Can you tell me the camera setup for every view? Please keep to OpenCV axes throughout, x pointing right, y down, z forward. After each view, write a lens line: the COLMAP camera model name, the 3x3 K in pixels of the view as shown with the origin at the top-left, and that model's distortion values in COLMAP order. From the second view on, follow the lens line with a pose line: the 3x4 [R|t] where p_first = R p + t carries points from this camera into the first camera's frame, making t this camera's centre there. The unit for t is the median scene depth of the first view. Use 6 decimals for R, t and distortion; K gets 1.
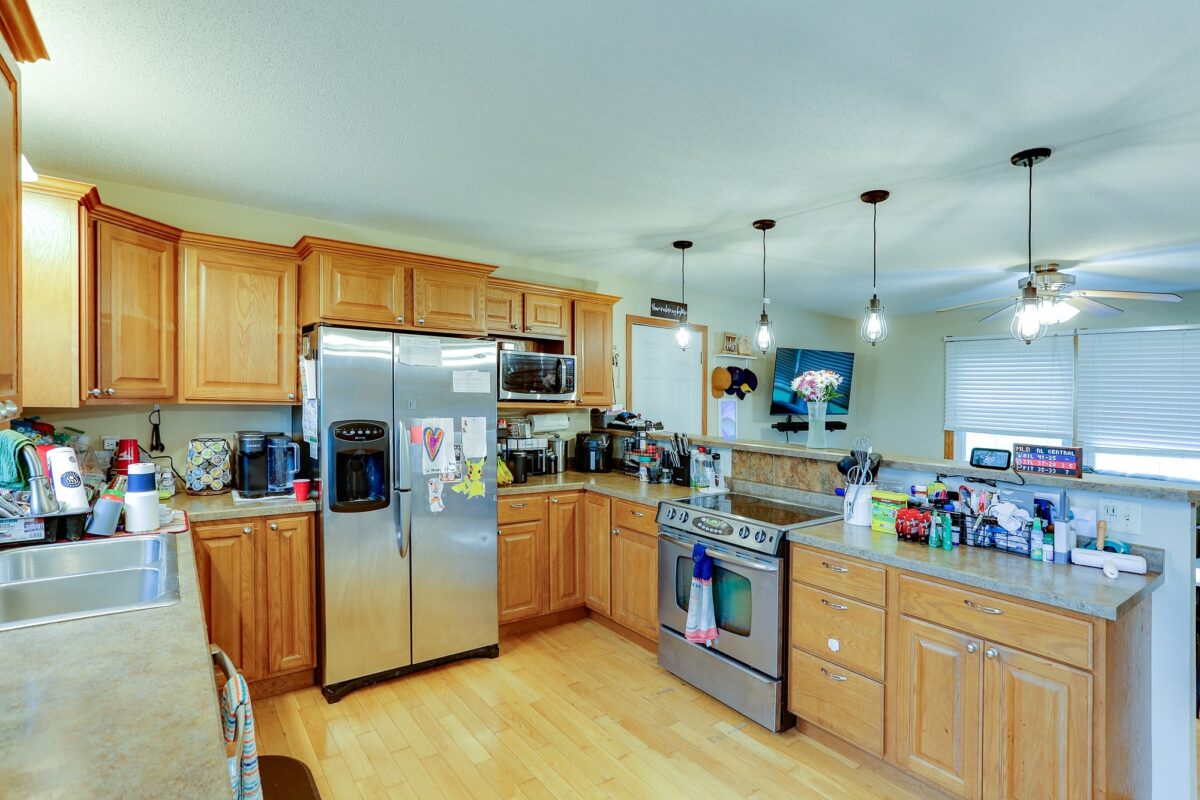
lens RADIAL K [[599.4, 0, 583.1], [0, 599.4, 365.3], [0, 0, 1]] dist [-0.056567, 0.044413]
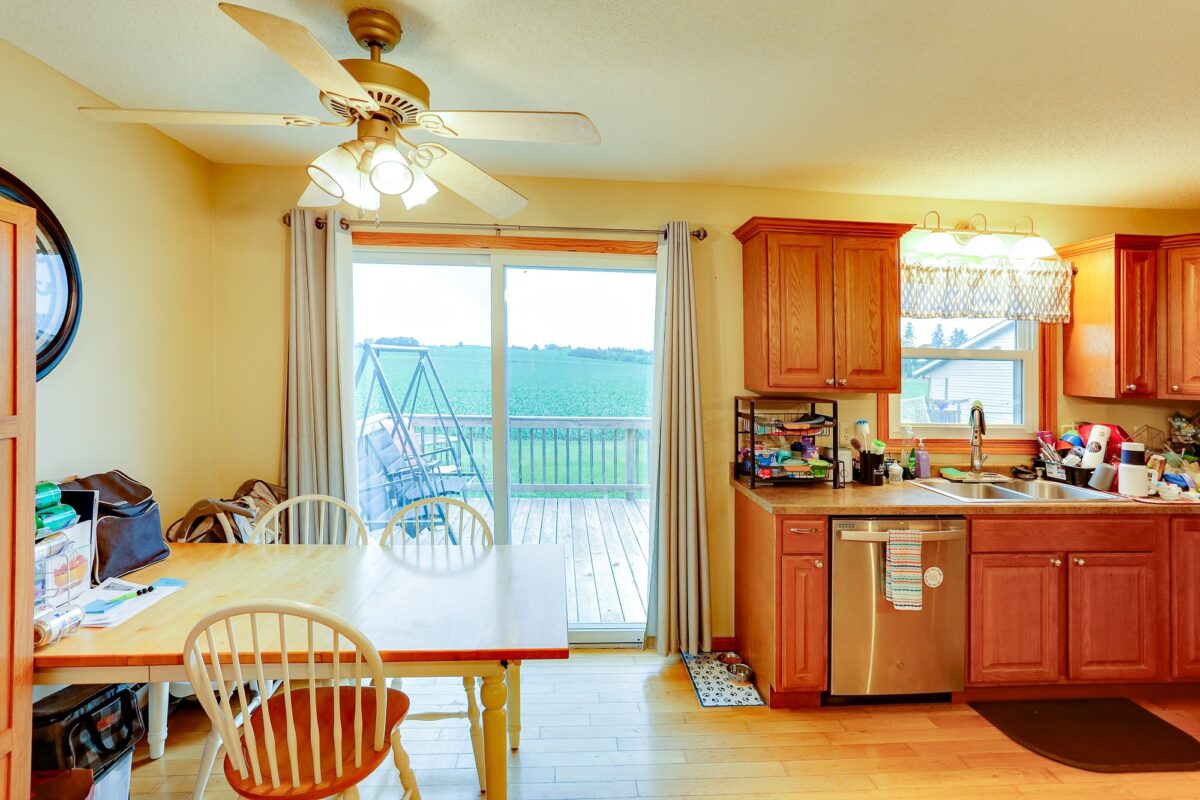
lens RADIAL K [[593.1, 0, 607.4], [0, 593.1, 371.7], [0, 0, 1]] dist [-0.049024, 0.028038]
pose [[-0.534841, -0.040064, -0.844002, 0.623311], [-0.002434, 0.998944, -0.045876, 0.052299], [0.844949, -0.022482, -0.534374, 0.500586]]
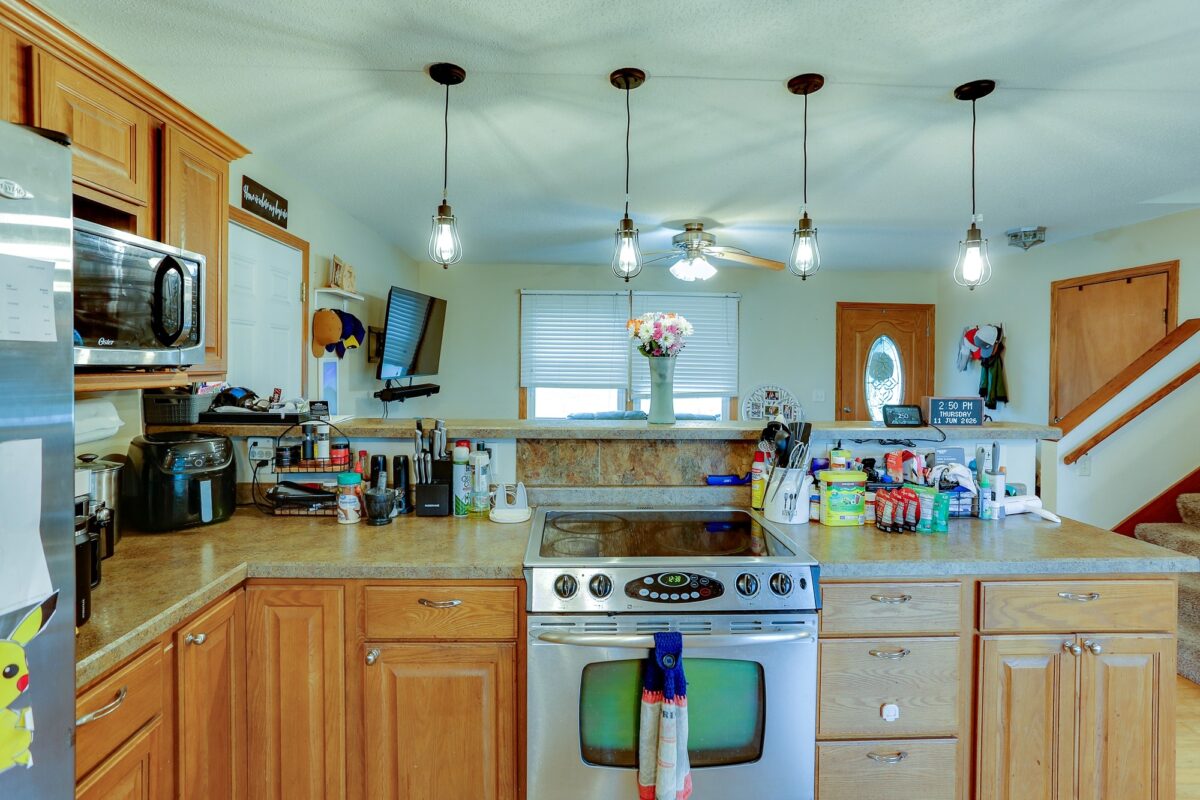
lens RADIAL K [[600.8, 0, 596.2], [0, 600.8, 346.6], [0, 0, 1]] dist [-0.043254, 0.027610]
pose [[0.557022, -0.003628, 0.830490, -0.242078], [-0.027472, 0.999363, 0.022792, 0.035540], [-0.830043, -0.035511, 0.556567, 0.681381]]
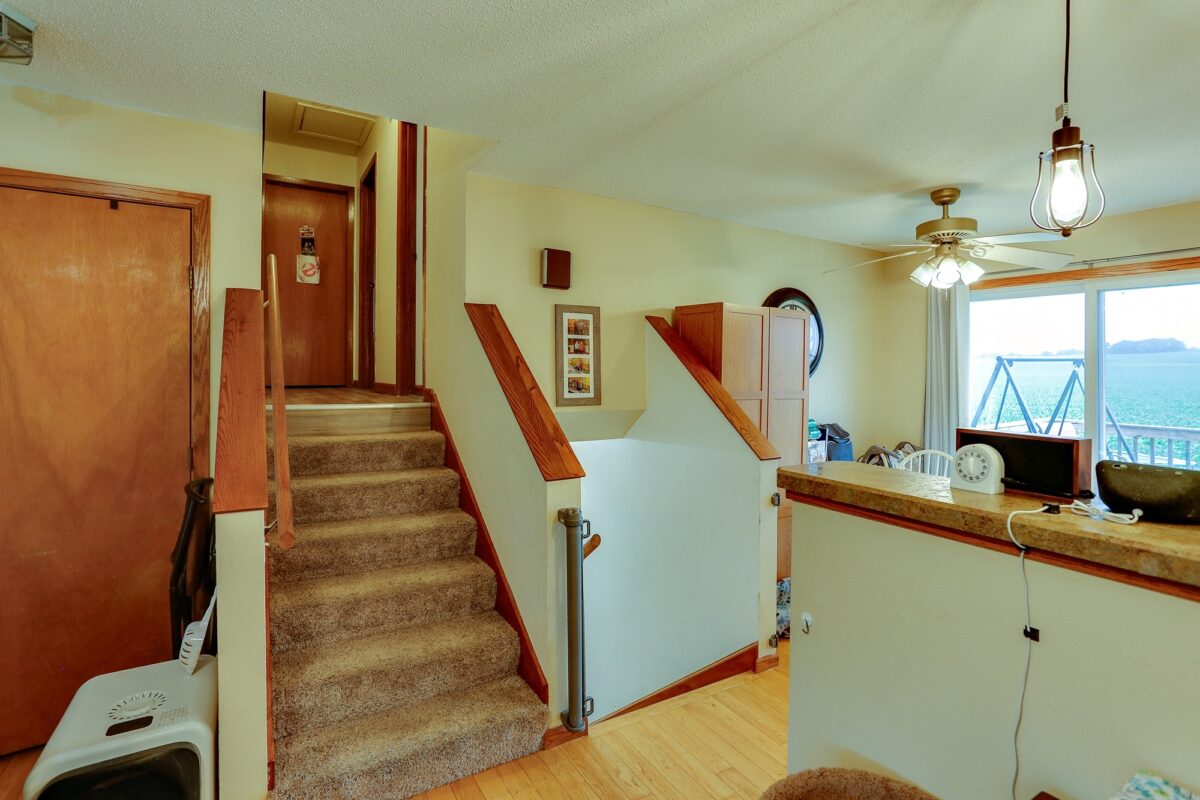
lens RADIAL K [[588.0, 0, 594.2], [0, 588.0, 376.1], [0, 0, 1]] dist [-0.062873, 0.042651]
pose [[-0.994041, -0.049252, 0.097249, 0.791347], [-0.051826, 0.998365, -0.024123, 0.086847], [-0.095902, -0.029020, -0.994968, 1.078000]]
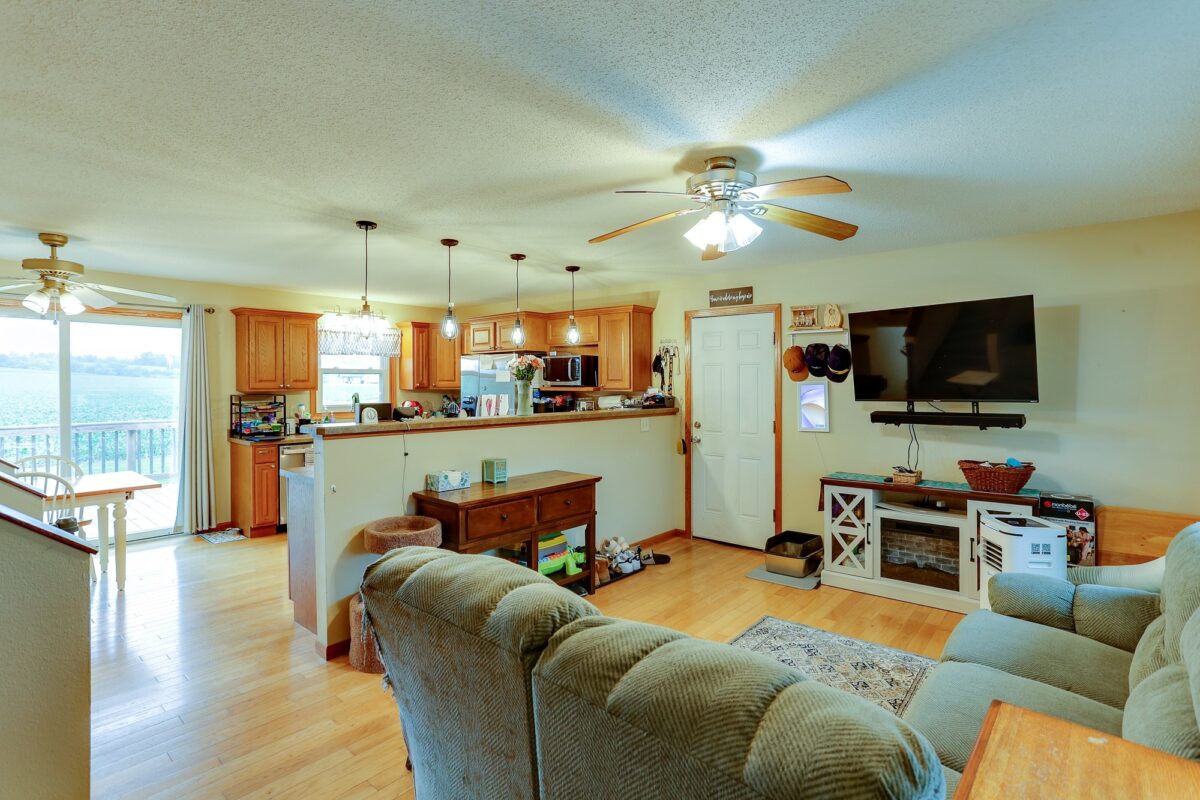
lens RADIAL K [[586.1, 0, 594.9], [0, 586.1, 354.2], [0, 0, 1]] dist [-0.002884, -0.000177]
pose [[0.202747, -0.077684, -0.976145, 1.727083], [0.048144, 0.996434, -0.069299, 0.102849], [0.978047, -0.032945, 0.205764, 0.903114]]
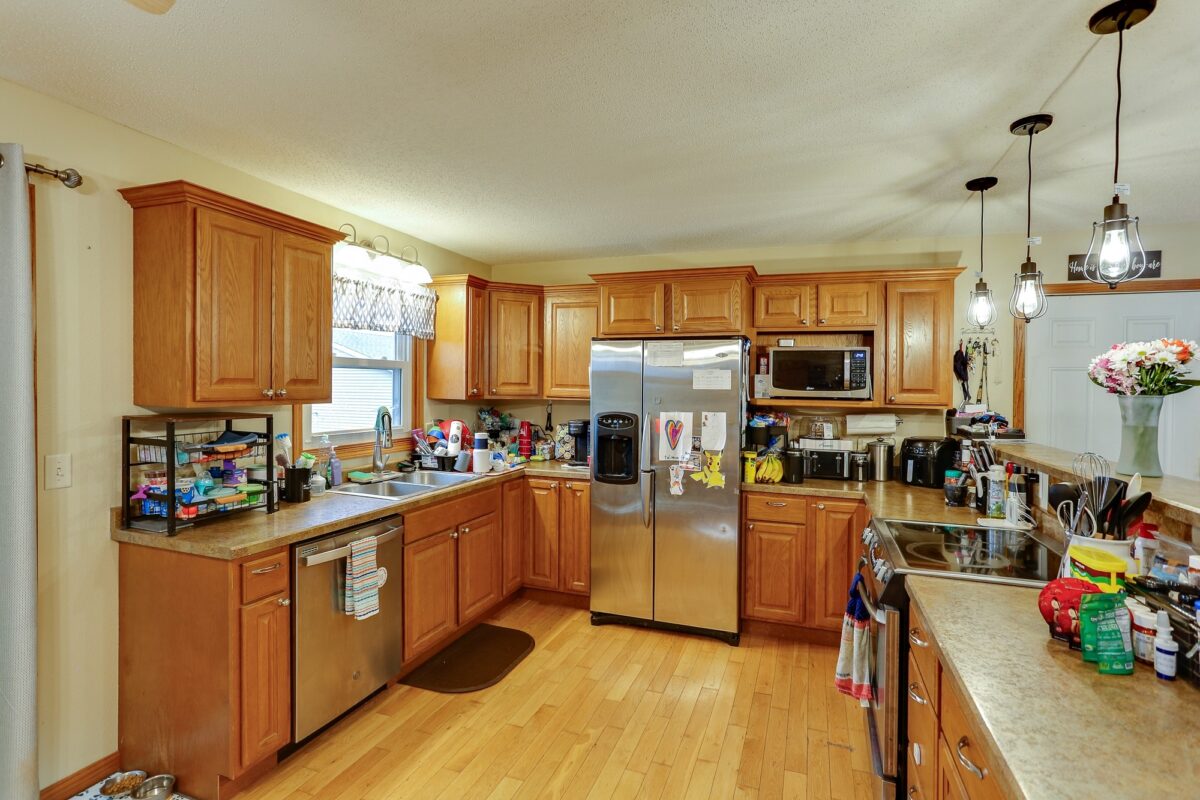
lens RADIAL K [[583.3, 0, 605.2], [0, 583.3, 375.8], [0, 0, 1]] dist [-0.039768, 0.016929]
pose [[0.551776, -0.036409, -0.833197, 0.579537], [0.036807, 0.999136, -0.019286, 0.034492], [0.833180, -0.020026, 0.552639, 0.264931]]
